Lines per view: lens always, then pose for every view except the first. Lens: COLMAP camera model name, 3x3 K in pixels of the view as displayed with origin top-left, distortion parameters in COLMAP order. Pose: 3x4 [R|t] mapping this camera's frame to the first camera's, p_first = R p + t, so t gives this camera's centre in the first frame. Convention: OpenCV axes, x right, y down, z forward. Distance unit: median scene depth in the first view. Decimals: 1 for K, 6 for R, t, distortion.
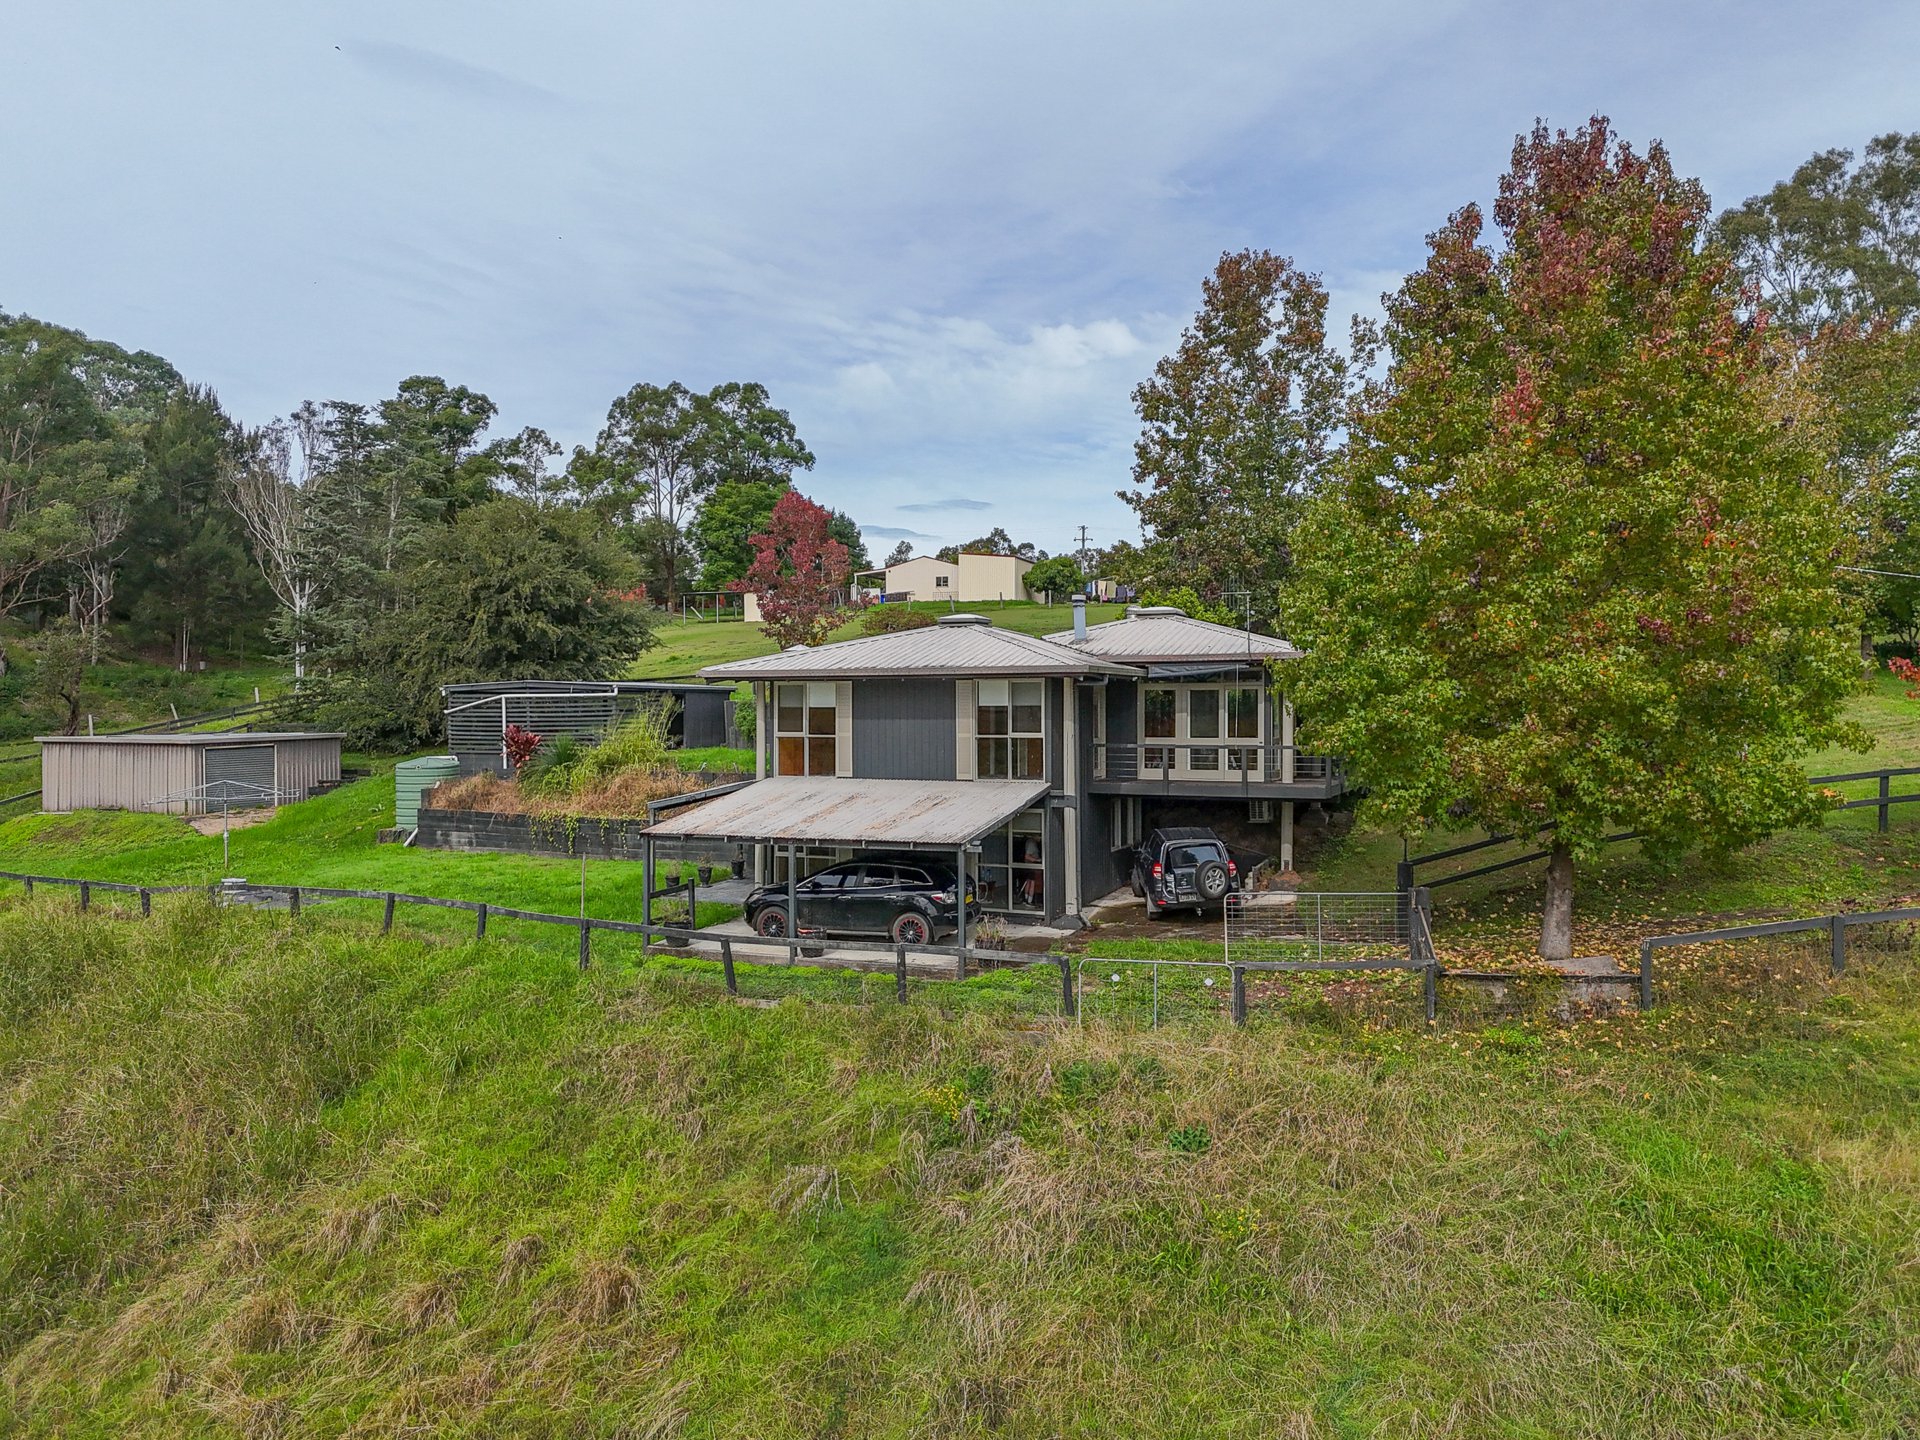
lens RADIAL K [[1372.5, 0, 991.7], [0, 1372.5, 712.7], [0, 0, 1]] dist [0.091606, -0.076917]
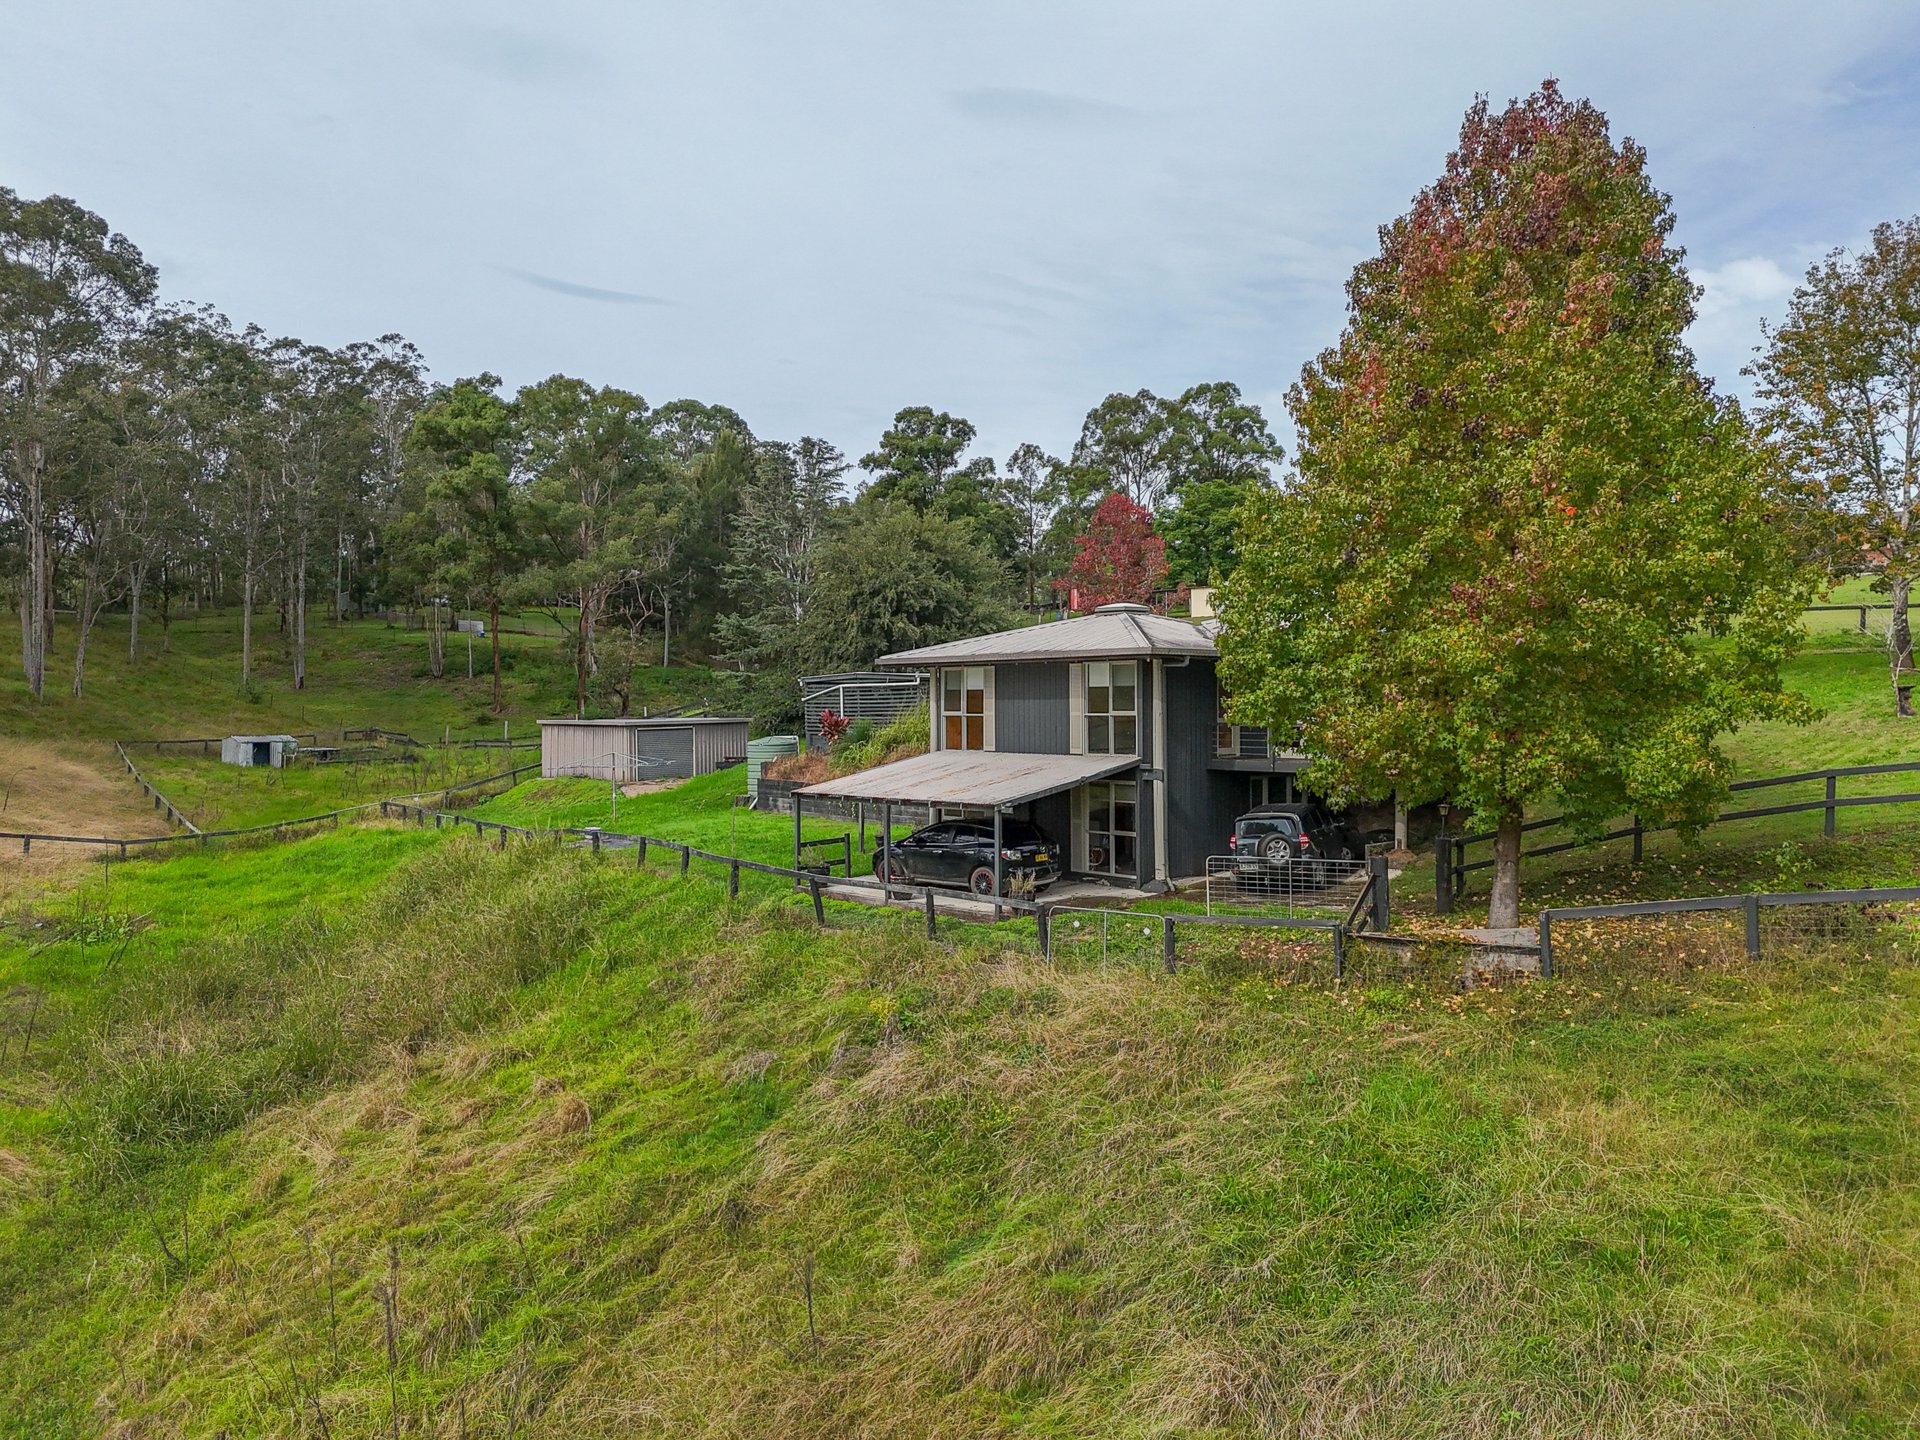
lens RADIAL K [[1372.5, 0, 991.7], [0, 1372.5, 712.7], [0, 0, 1]] dist [0.091606, -0.076917]
pose [[0.928057, 0.000985, -0.372437, 0.180510], [-0.000080, 0.999997, 0.002448, 0.007142], [0.372438, -0.002242, 0.928054, -0.026615]]
